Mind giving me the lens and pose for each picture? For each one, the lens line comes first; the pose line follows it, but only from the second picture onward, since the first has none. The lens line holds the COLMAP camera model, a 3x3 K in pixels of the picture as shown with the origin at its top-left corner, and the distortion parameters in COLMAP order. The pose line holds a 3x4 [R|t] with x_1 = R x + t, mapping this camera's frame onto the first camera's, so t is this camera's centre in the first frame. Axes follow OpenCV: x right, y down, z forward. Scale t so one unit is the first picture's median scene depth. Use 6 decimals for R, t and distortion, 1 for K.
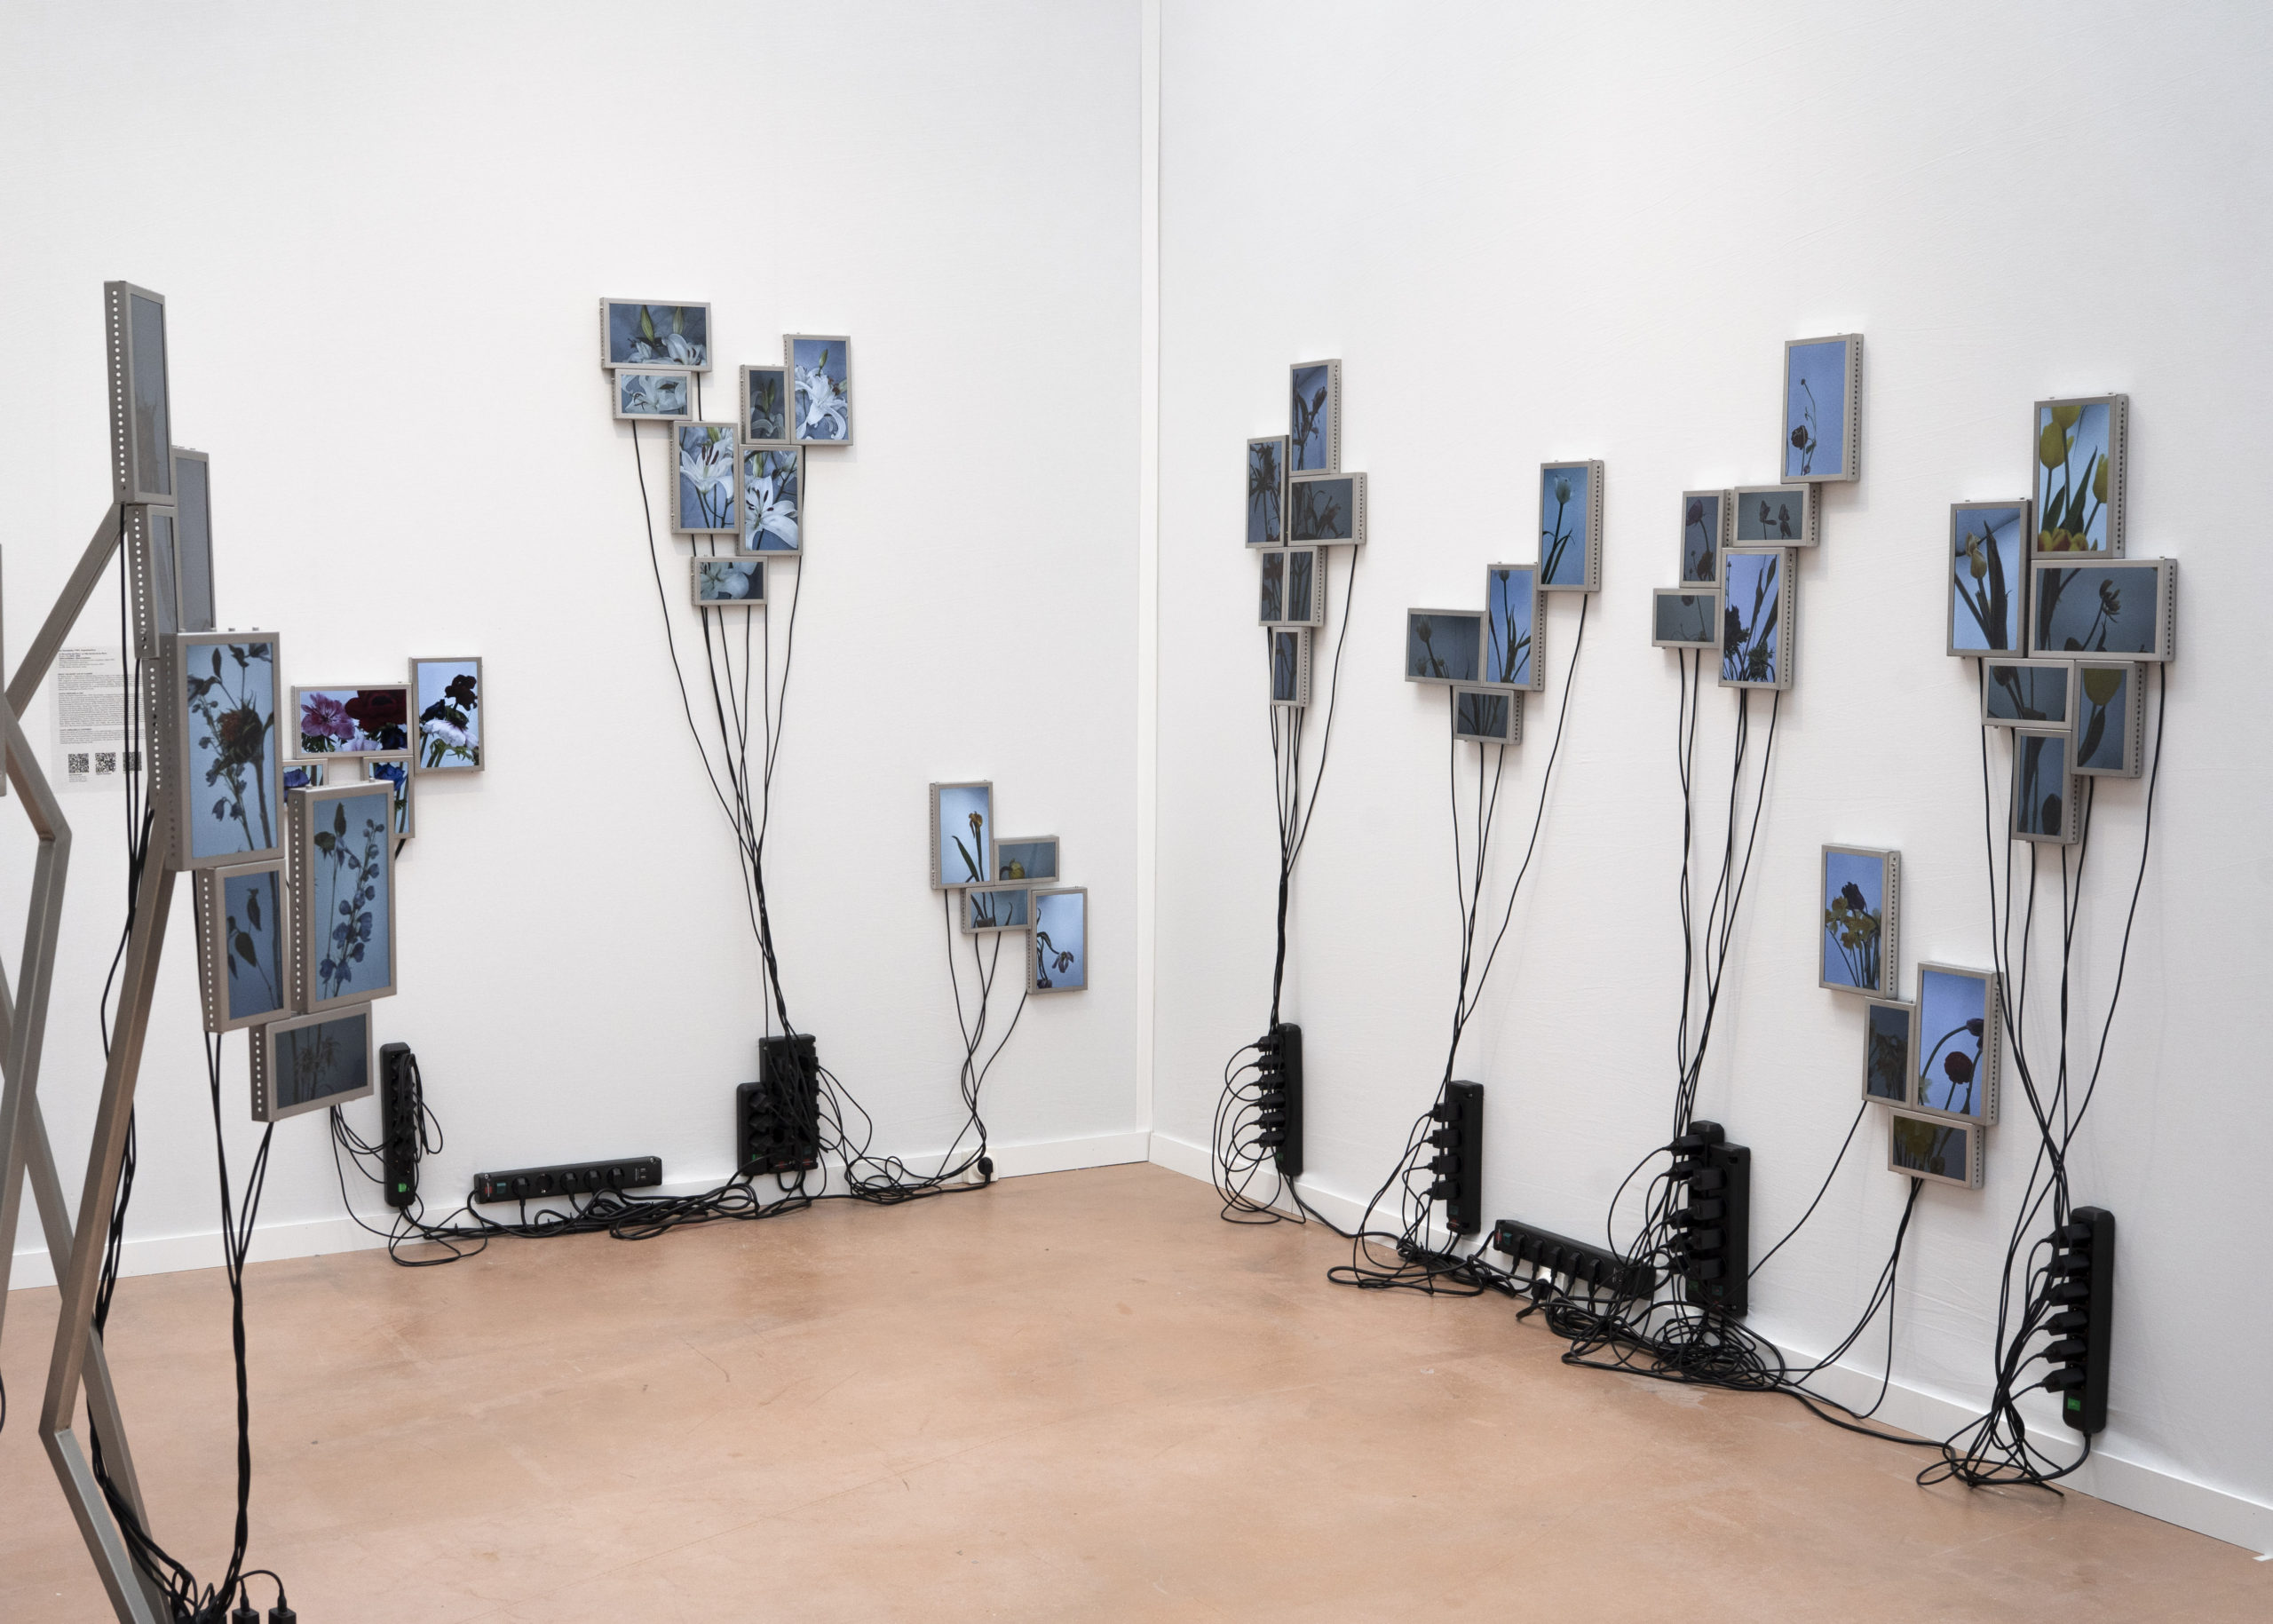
lens RADIAL K [[2706.5, 0, 936.4], [0, 2706.5, 764.0], [0, 0, 1]] dist [0.038123, -0.191406]
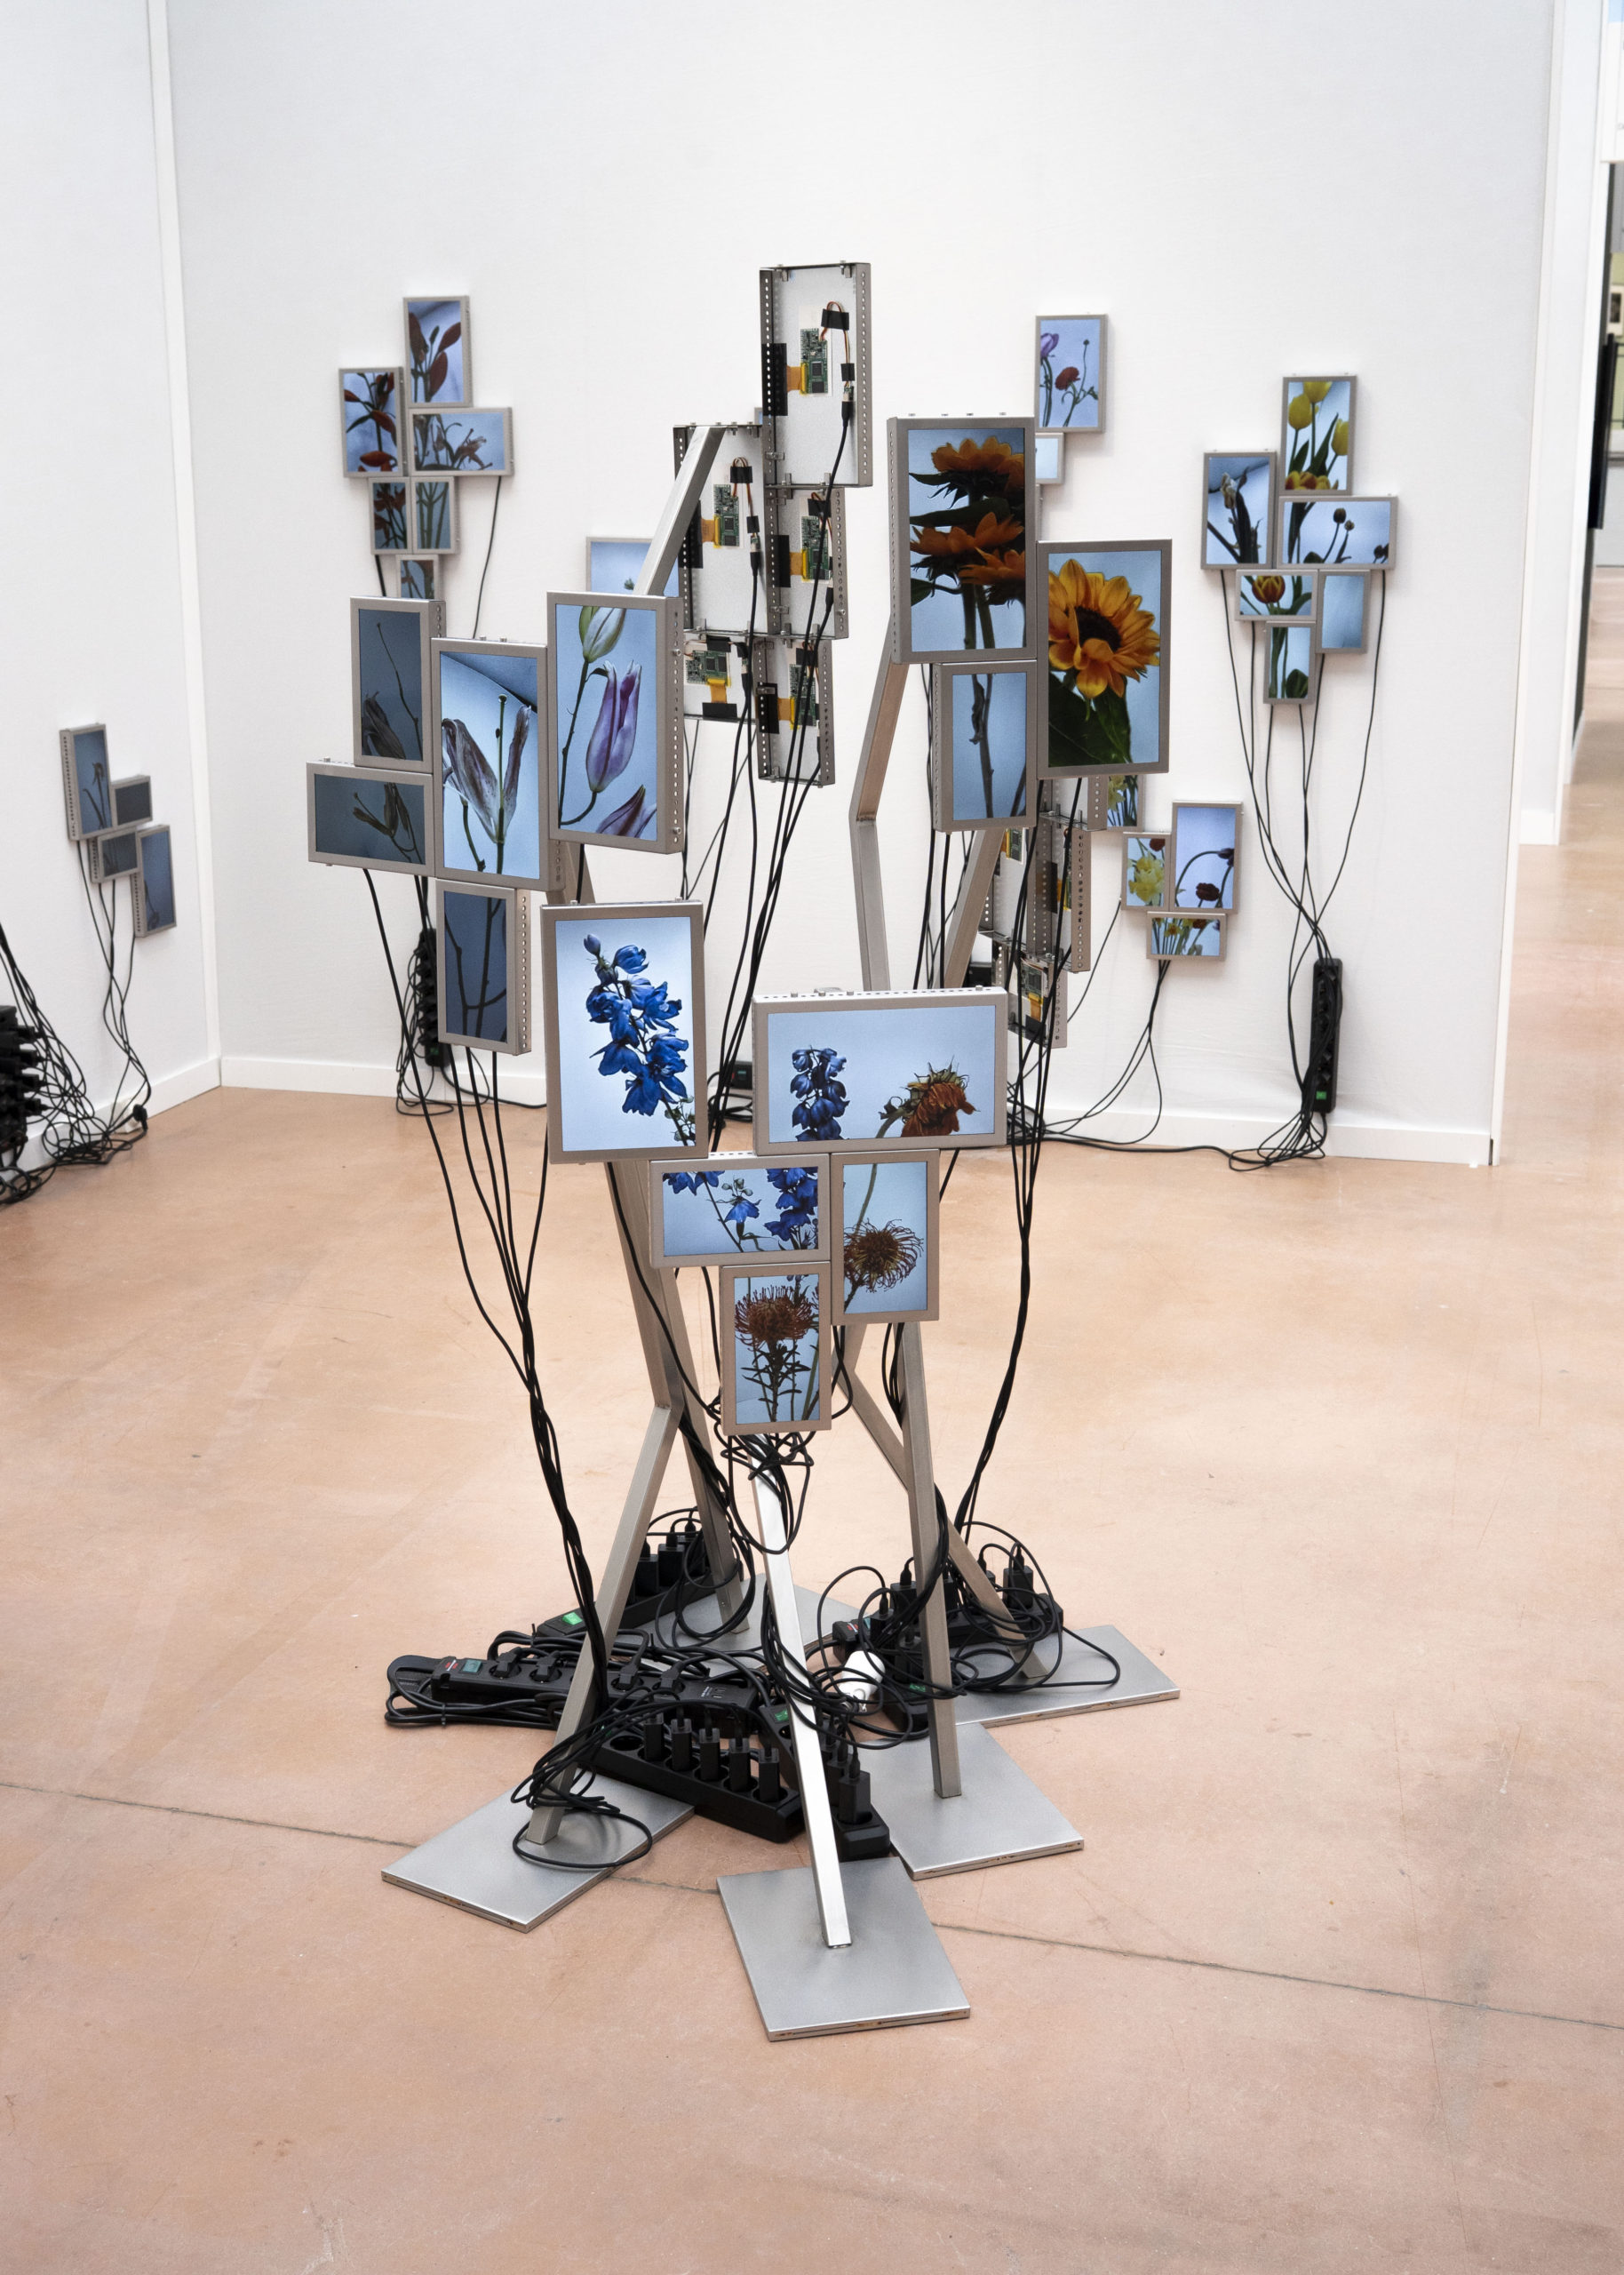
lens RADIAL K [[2725.8, 0, 804.3], [0, 2725.8, 1128.3], [0, 0, 1]] dist [0.019823, -0.003724]
pose [[0.685298, -0.177355, 0.706336, -0.654102], [0.052383, 0.979385, 0.195093, -0.036798], [-0.726376, -0.096697, 0.680461, 0.169041]]
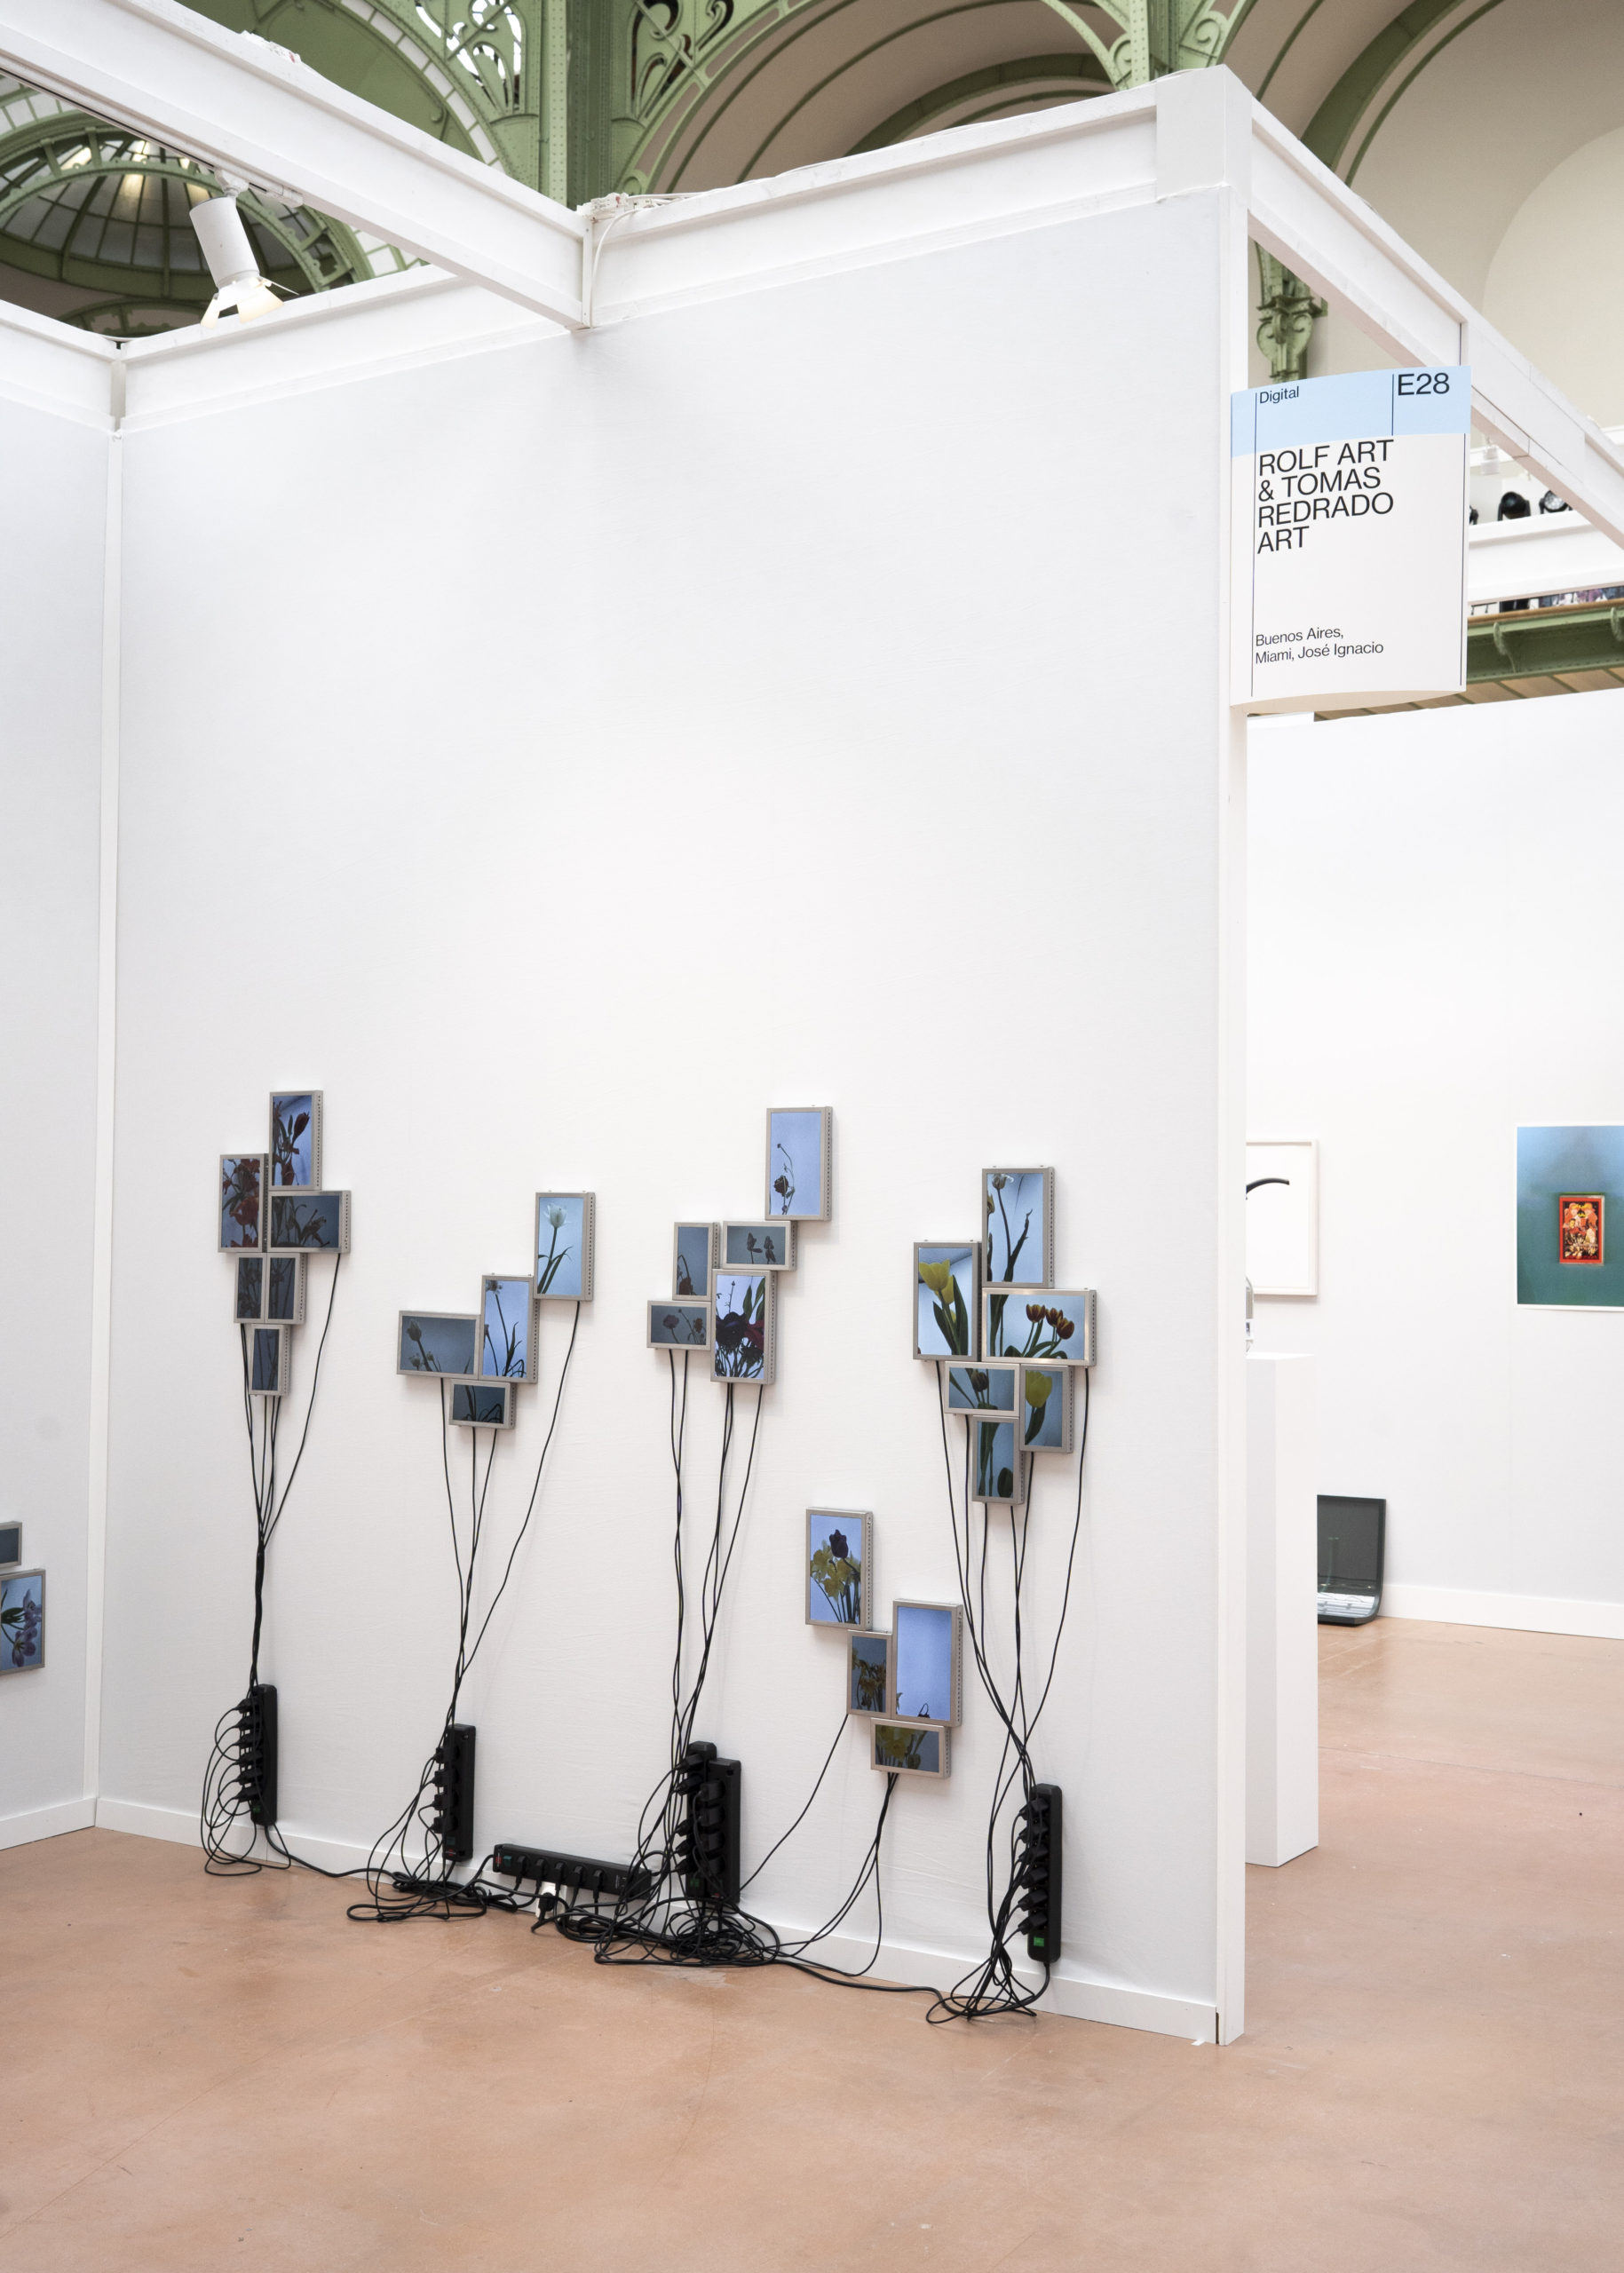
lens RADIAL K [[2493.1, 0, 813.1], [0, 2493.1, 1121.0], [0, 0, 1]] dist [0.011624, -0.051898]
pose [[0.860658, 0.027450, 0.508444, -0.237067], [0.025566, 0.994957, -0.096992, -0.033464], [-0.508542, 0.096476, 0.855615, -0.004424]]
